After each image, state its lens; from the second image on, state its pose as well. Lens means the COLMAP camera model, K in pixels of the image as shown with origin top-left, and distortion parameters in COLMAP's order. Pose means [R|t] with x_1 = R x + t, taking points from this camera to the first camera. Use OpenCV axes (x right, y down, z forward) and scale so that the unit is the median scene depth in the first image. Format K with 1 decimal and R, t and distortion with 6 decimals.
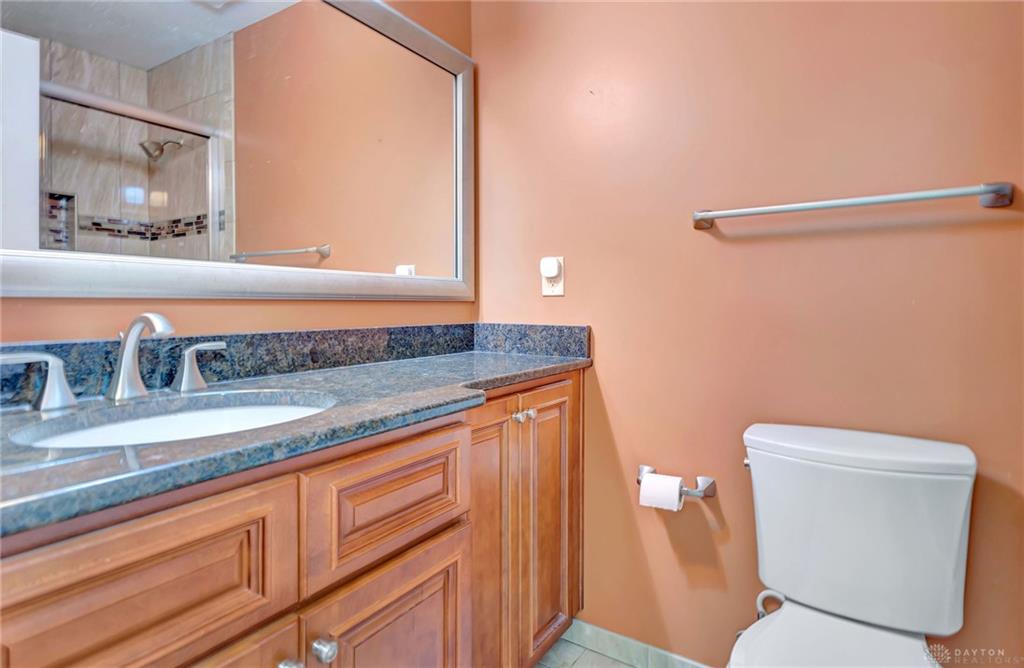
lens RADIAL K [[546.0, 0, 512.0], [0, 546.0, 334.0], [0, 0, 1]] dist [0.015933, -0.011922]
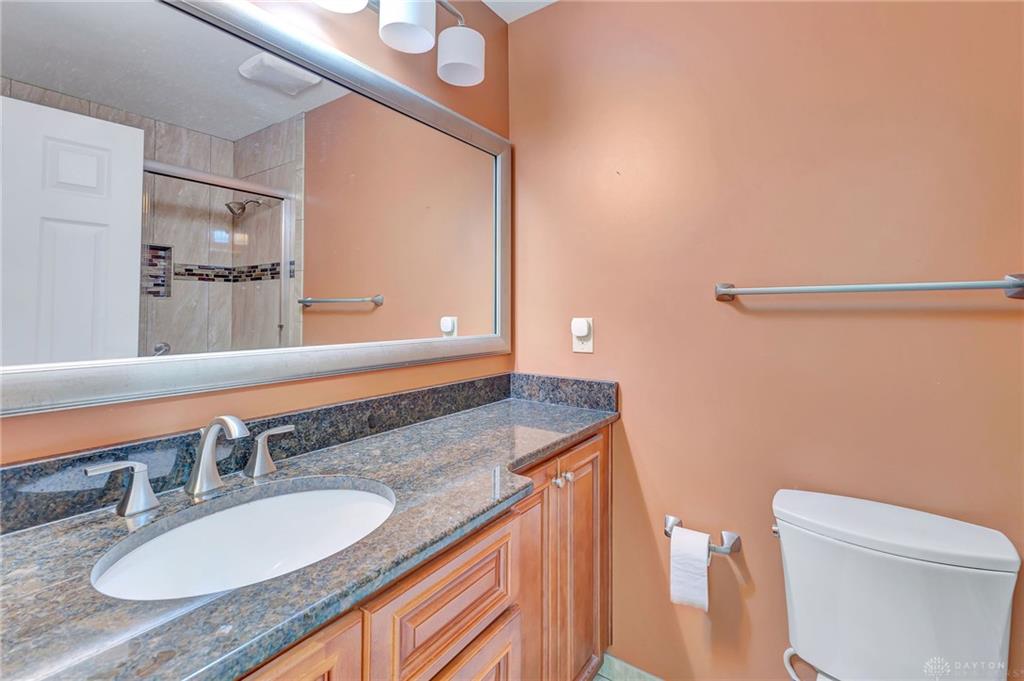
lens RADIAL K [[460.7, 0, 508.6], [0, 460.7, 315.8], [0, 0, 1]] dist [0.001665, 0.000089]
pose [[0.999086, 0.001455, -0.042718, -0.036660], [-0.003101, 0.999254, -0.038503, -0.110730], [0.042630, 0.038600, 0.998345, 0.059766]]
